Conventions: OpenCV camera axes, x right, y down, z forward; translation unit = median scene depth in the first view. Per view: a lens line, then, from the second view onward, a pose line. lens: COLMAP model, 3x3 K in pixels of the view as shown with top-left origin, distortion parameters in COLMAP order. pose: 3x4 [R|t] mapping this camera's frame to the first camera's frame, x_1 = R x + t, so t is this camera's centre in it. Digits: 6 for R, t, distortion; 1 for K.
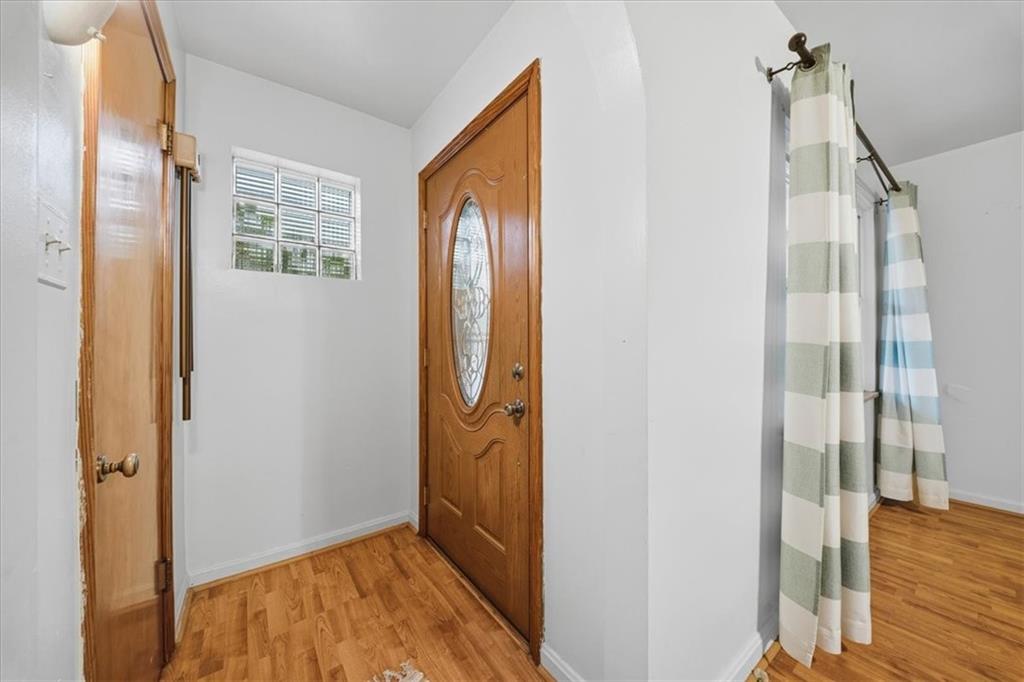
lens RADIAL K [[358.1, 0, 507.1], [0, 358.1, 341.5], [0, 0, 1]] dist [0.000657, -0.003296]
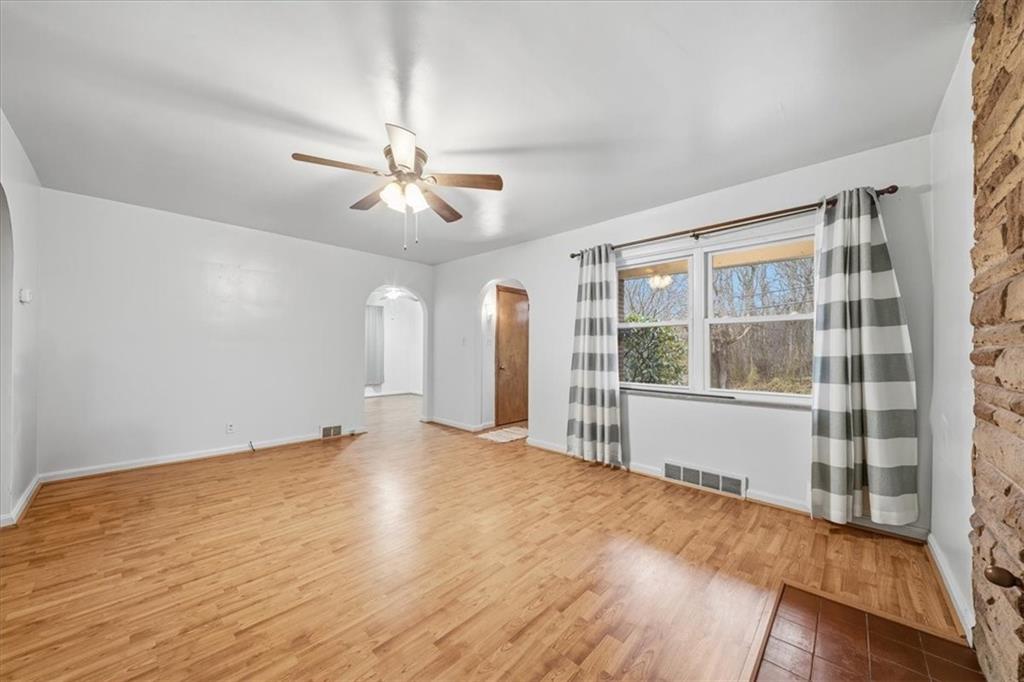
lens RADIAL K [[358.1, 0, 507.1], [0, 358.1, 341.5], [0, 0, 1]] dist [0.000657, -0.003296]
pose [[0.187923, -0.012246, -0.982107, 3.510525], [-0.002634, 0.999912, -0.012972, -0.048027], [0.982180, 0.005025, 0.187874, -0.136550]]
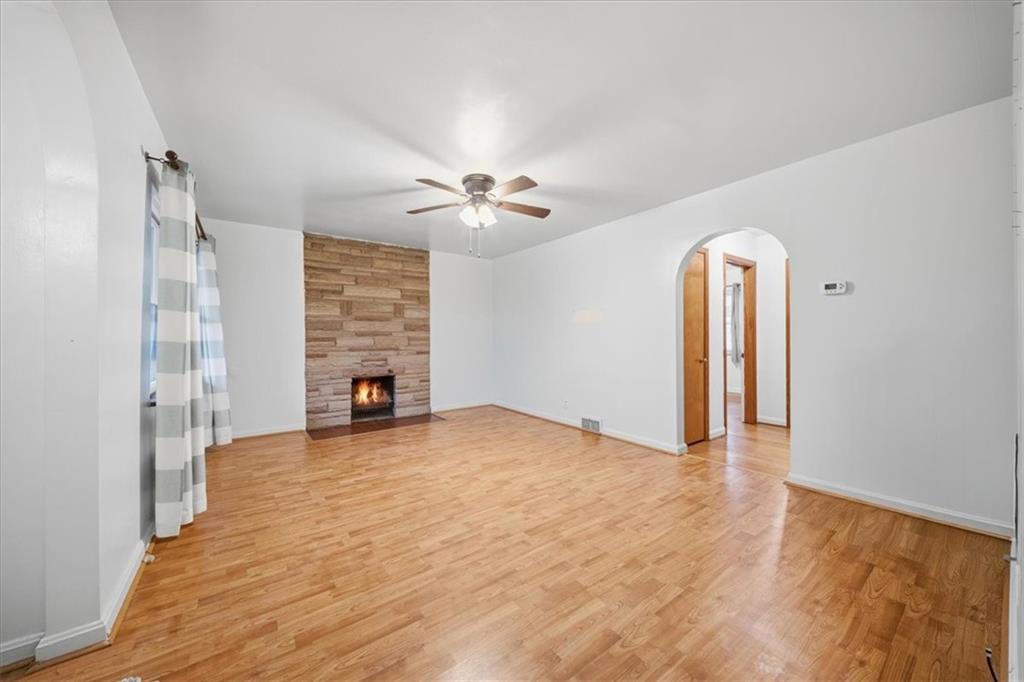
lens RADIAL K [[358.1, 0, 507.1], [0, 358.1, 341.5], [0, 0, 1]] dist [0.000657, -0.003296]
pose [[-0.002678, 0.001854, 0.999995, -0.742387], [-0.004214, 0.999989, -0.001865, -0.000935], [-0.999988, -0.004219, -0.002670, -0.480793]]
